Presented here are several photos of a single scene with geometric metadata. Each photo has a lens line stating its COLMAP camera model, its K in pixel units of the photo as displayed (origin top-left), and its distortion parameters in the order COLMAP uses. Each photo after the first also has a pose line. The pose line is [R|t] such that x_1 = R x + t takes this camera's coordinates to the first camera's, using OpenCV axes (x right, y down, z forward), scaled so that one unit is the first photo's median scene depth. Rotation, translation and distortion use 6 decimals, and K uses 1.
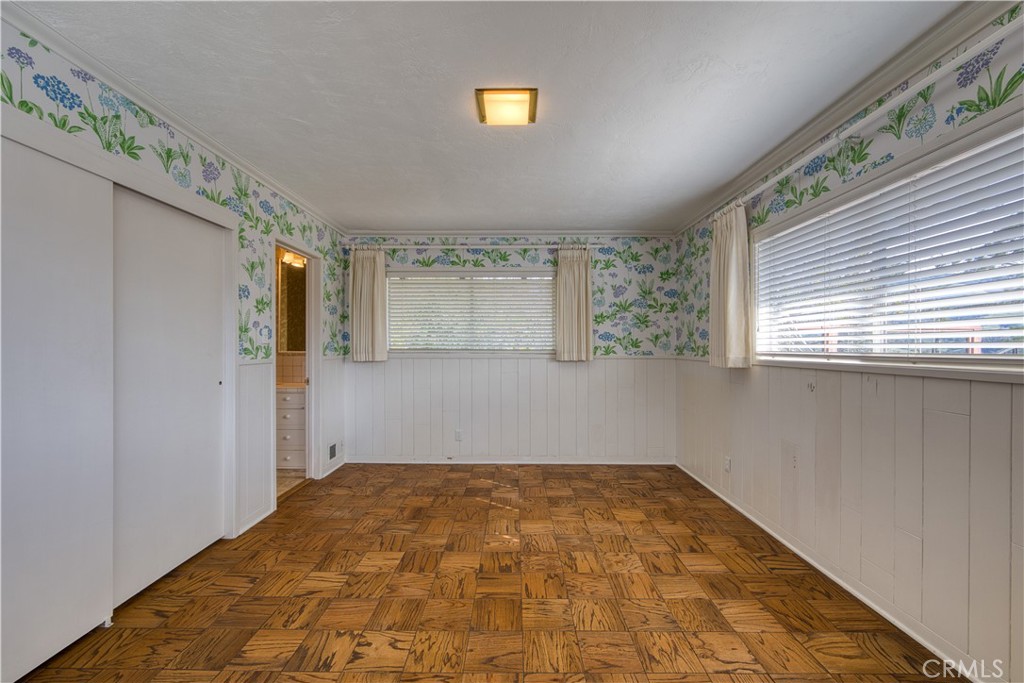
lens RADIAL K [[417.6, 0, 513.5], [0, 417.6, 346.4], [0, 0, 1]] dist [0.001987, 0.000306]
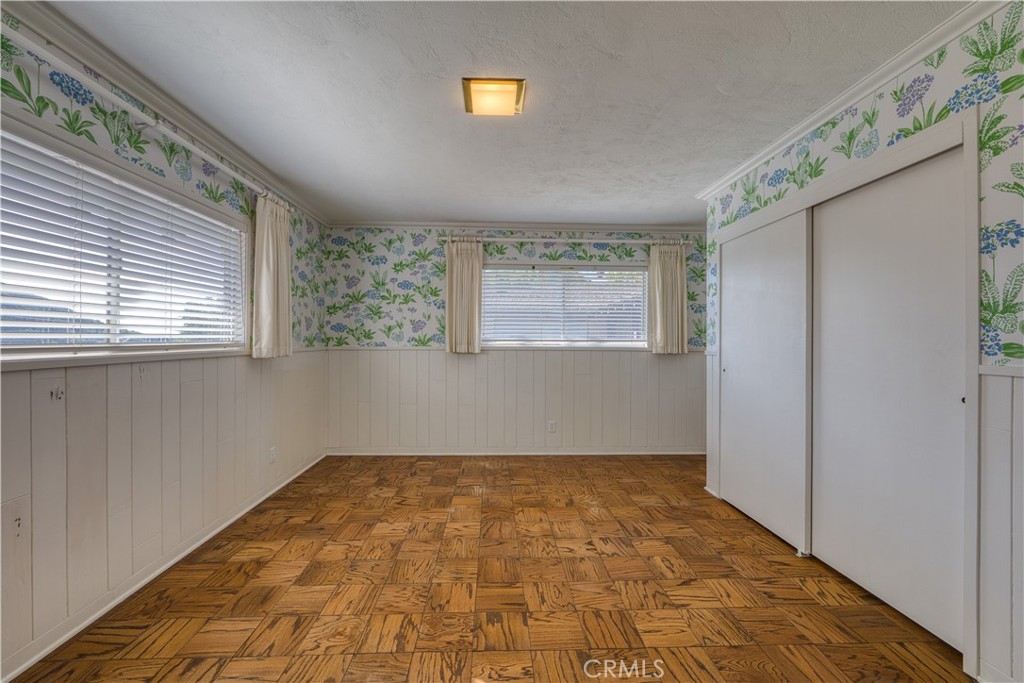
lens RADIAL K [[417.6, 0, 511.5], [0, 417.6, 333.1], [0, 0, 1]] dist [0.001987, 0.000306]
pose [[-0.998796, -0.005435, -0.048749, -0.011676], [-0.004765, 0.999892, -0.013869, 0.001465], [0.048819, -0.013620, -0.998715, 1.967381]]
